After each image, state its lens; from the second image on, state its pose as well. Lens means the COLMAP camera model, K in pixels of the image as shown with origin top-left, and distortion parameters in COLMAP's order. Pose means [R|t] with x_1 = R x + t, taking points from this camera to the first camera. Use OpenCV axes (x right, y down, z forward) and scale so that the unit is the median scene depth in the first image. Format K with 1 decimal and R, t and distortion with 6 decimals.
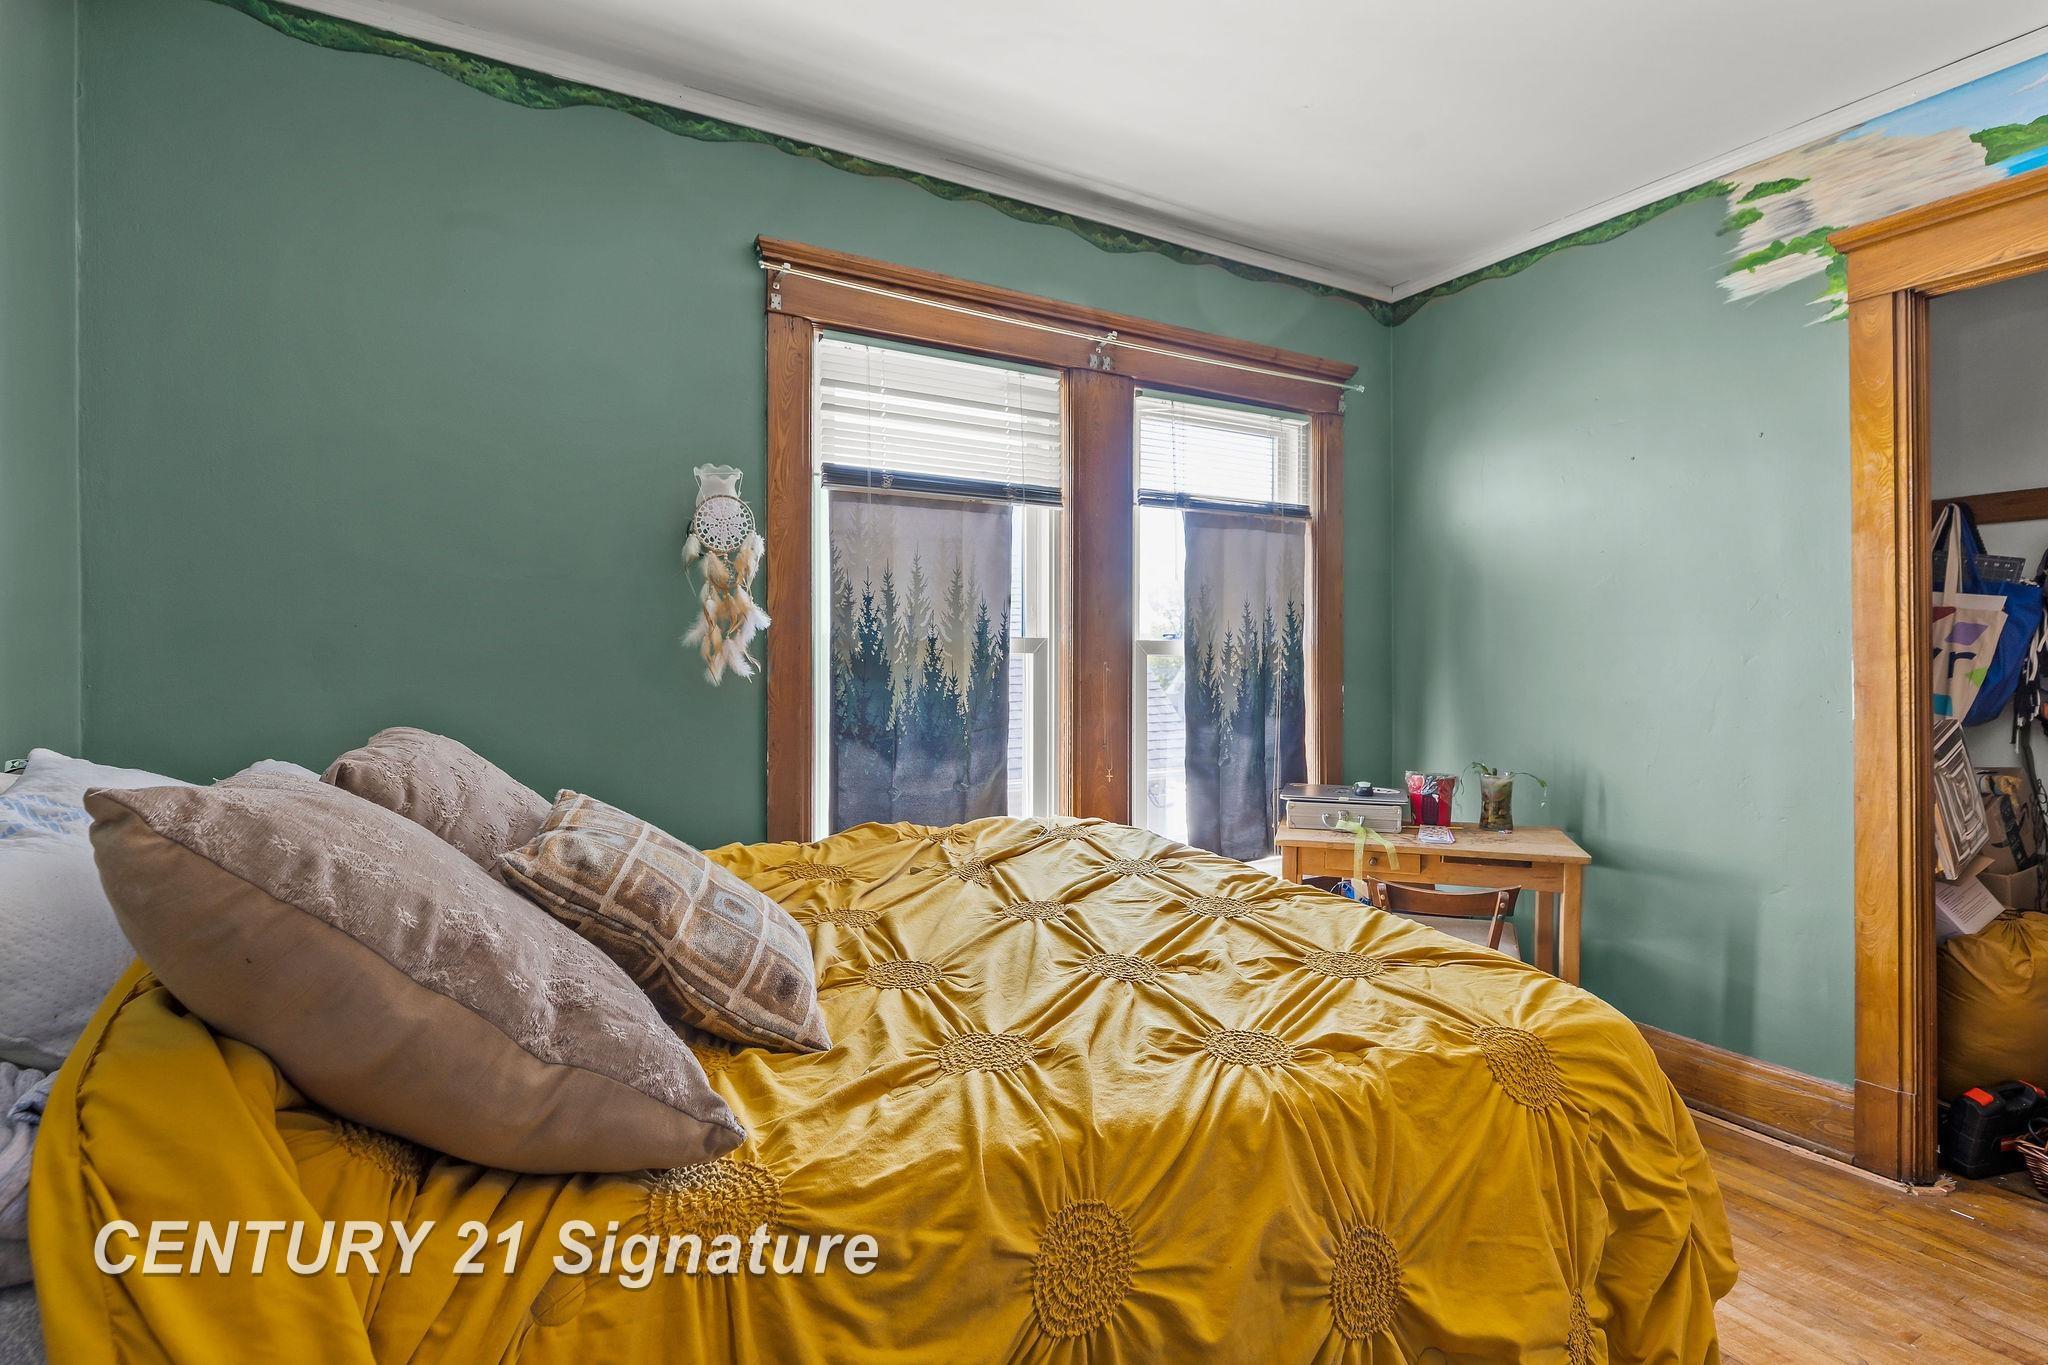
lens RADIAL K [[1003.6, 0, 1024.9], [0, 1003.6, 662.4], [0, 0, 1]] dist [-0.006983, 0.002804]
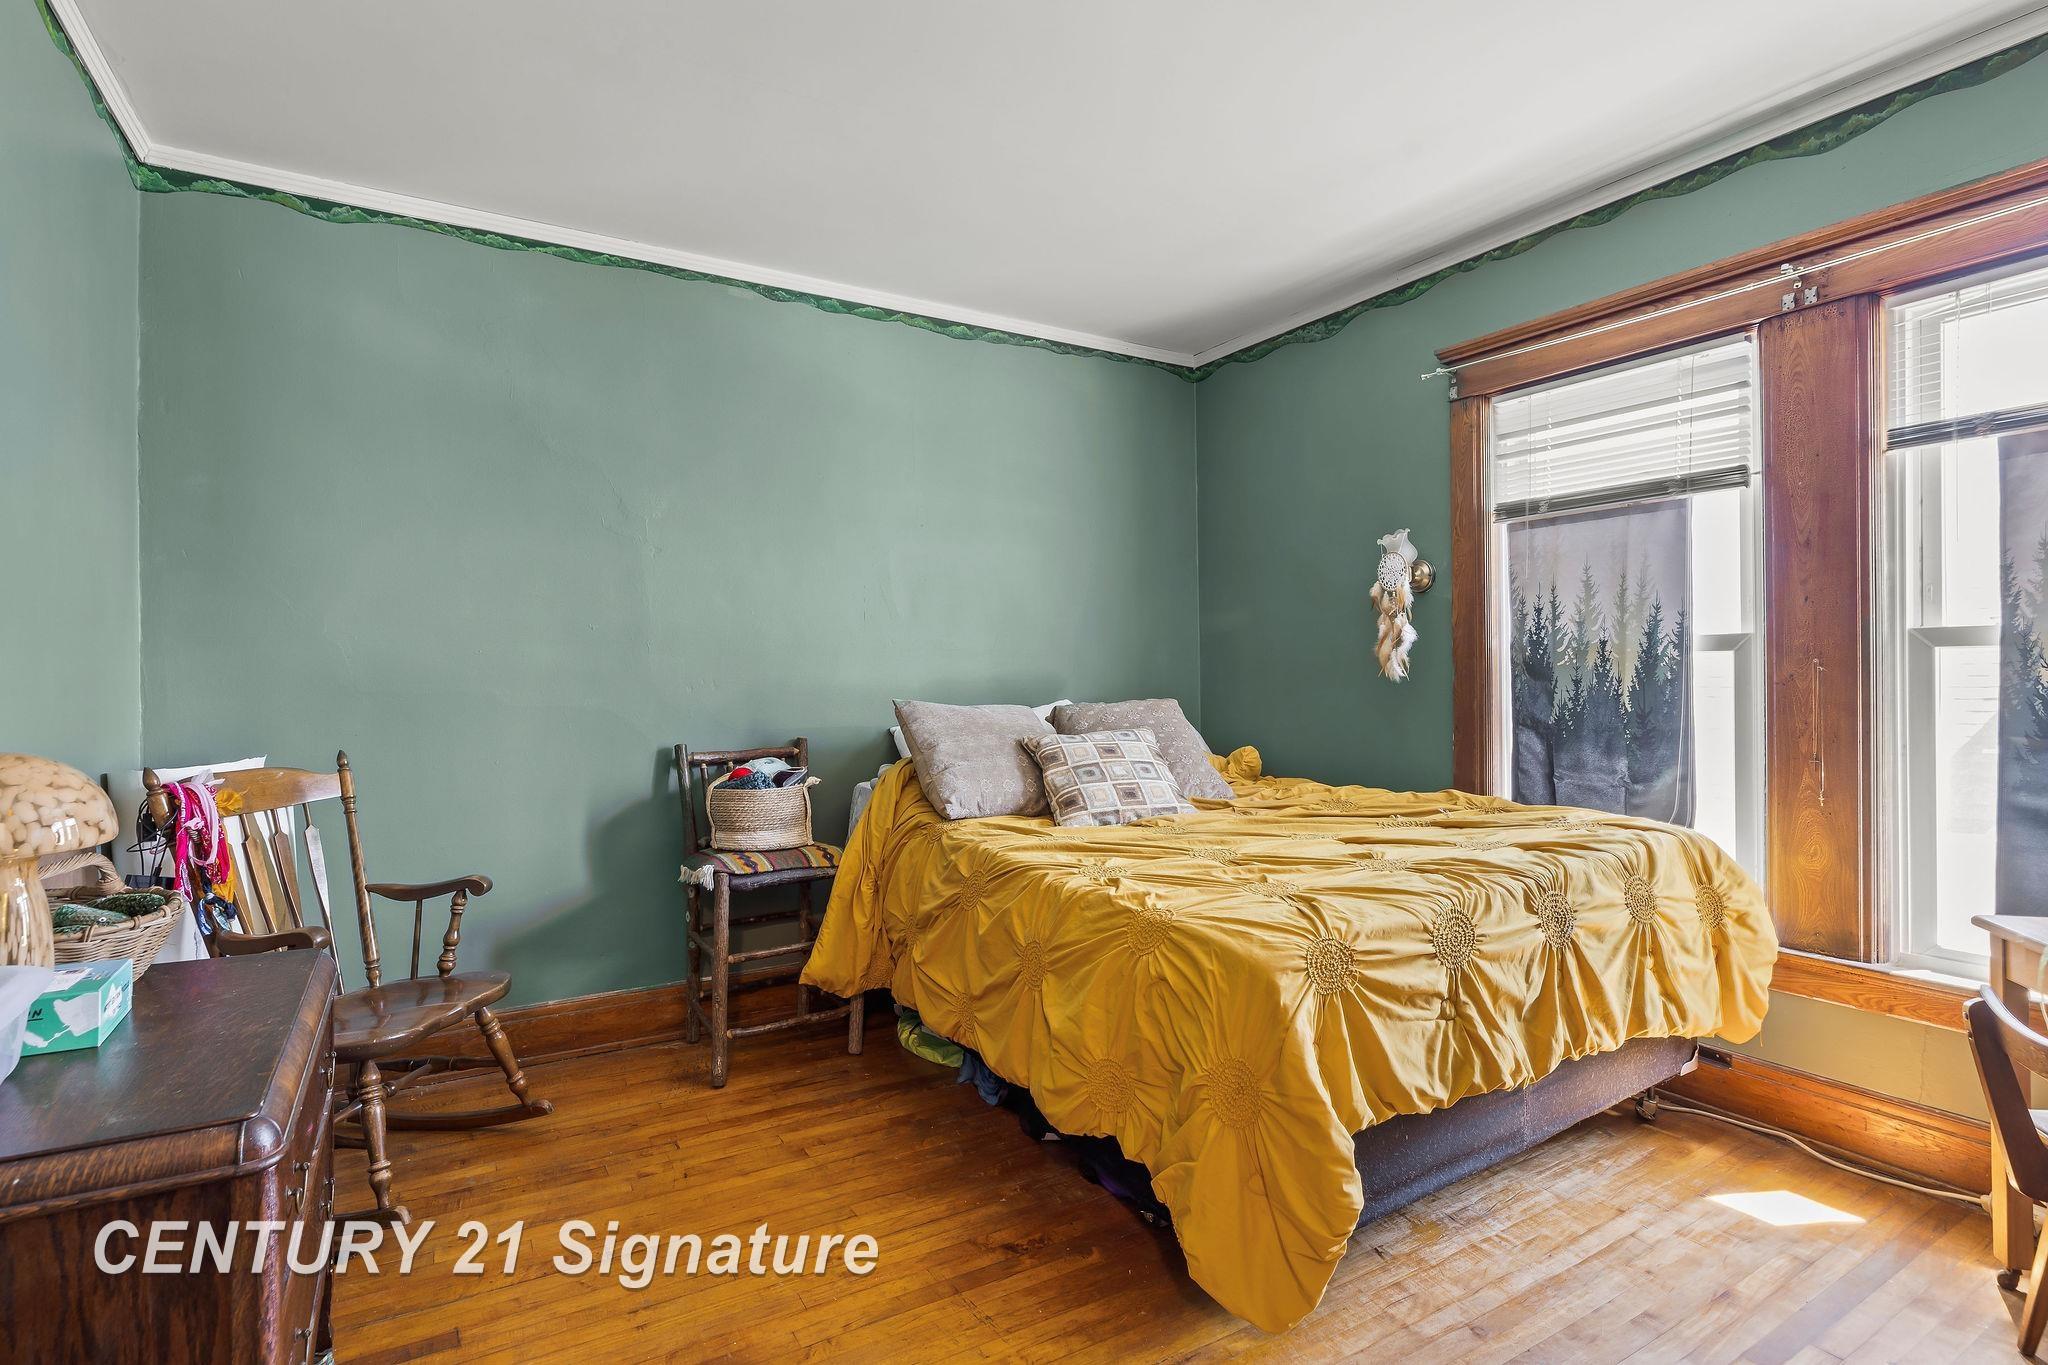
lens RADIAL K [[1003.6, 0, 1027.3], [0, 1003.6, 681.8], [0, 0, 1]] dist [-0.006983, 0.002804]
pose [[0.023609, 0.006074, -0.999703, 0.973284], [0.011355, 0.999915, 0.006343, 0.006085], [0.999657, -0.011501, 0.023538, 0.367953]]
